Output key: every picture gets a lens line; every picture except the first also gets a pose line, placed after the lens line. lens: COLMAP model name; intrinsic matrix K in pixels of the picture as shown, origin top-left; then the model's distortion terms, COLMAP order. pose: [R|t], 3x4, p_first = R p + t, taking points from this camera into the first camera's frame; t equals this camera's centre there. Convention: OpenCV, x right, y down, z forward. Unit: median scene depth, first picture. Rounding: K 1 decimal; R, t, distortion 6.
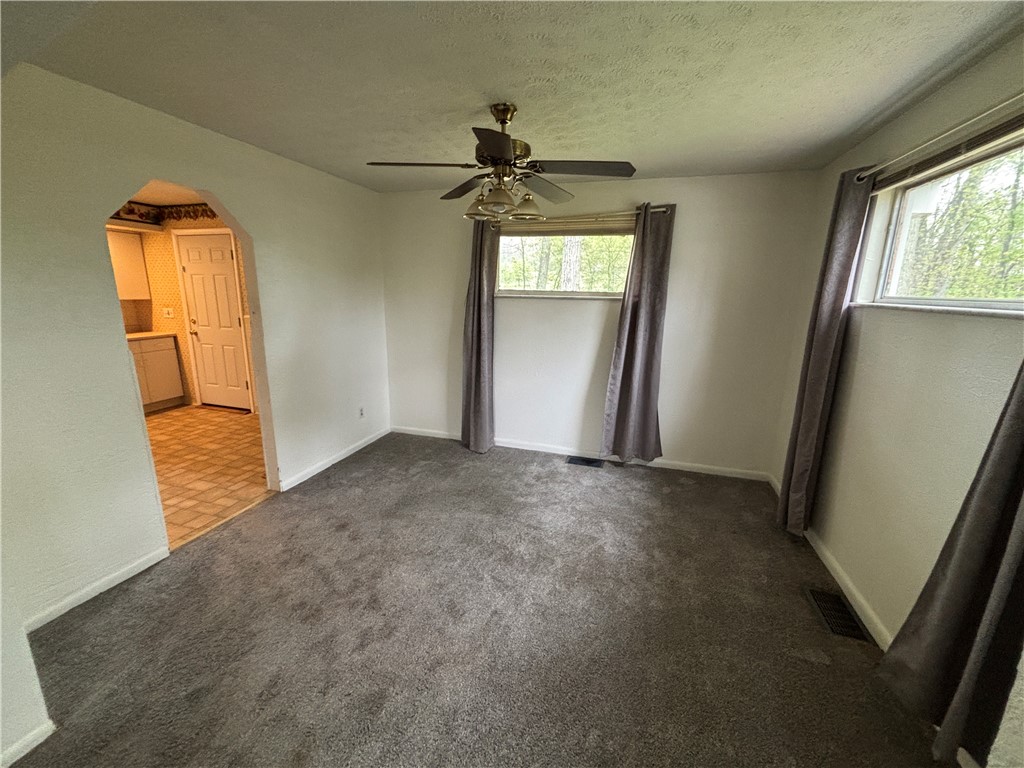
lens RADIAL K [[413.0, 0, 513.1], [0, 413.0, 381.7], [0, 0, 1]] dist [-0.001361, 0.000150]
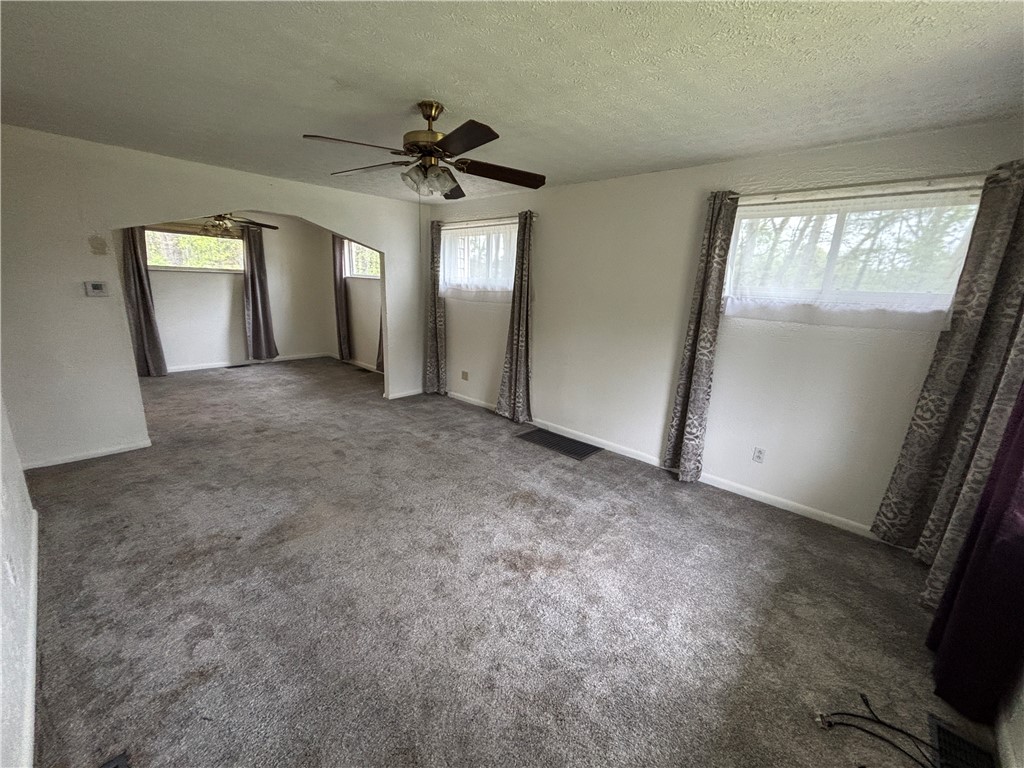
lens RADIAL K [[413.0, 0, 513.1], [0, 413.0, 381.7], [0, 0, 1]] dist [-0.001361, 0.000150]
pose [[0.434035, -0.214333, 0.875029, -0.704793], [0.163381, 0.973908, 0.157512, 0.138479], [-0.885957, 0.074597, 0.457728, -0.682538]]
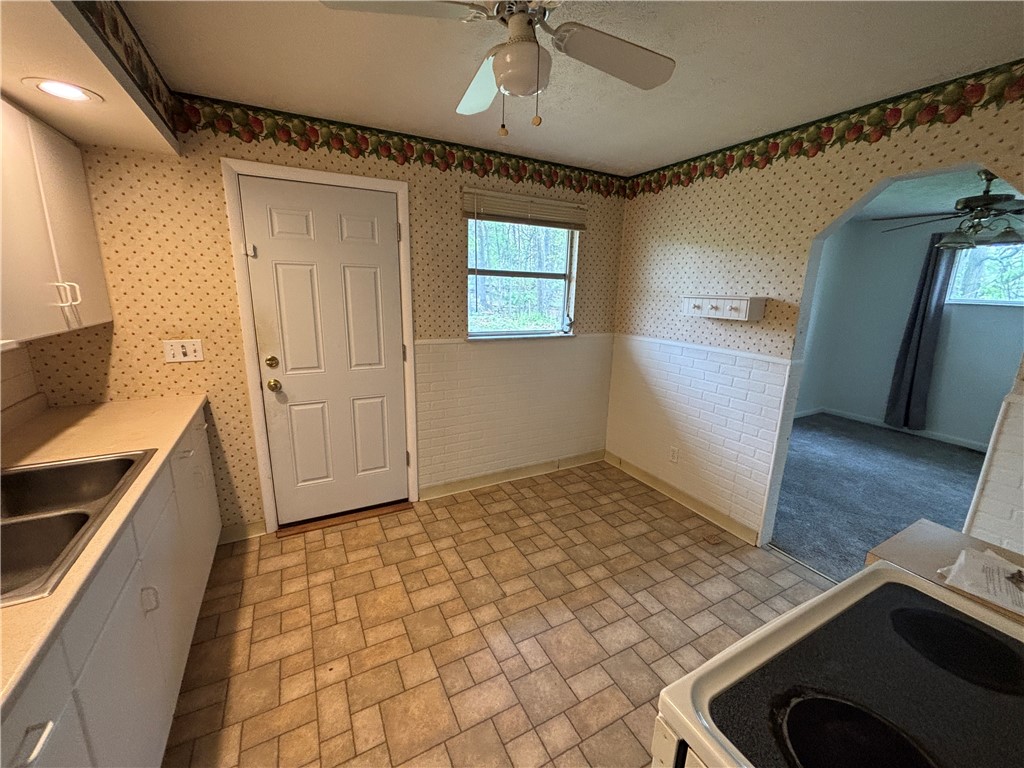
lens RADIAL K [[413.0, 0, 513.1], [0, 413.0, 381.7], [0, 0, 1]] dist [-0.001361, 0.000150]
pose [[0.705421, -0.160176, 0.690453, -0.968520], [0.141815, 0.986329, 0.083927, -0.132949], [-0.694457, 0.038713, 0.718492, 0.497585]]
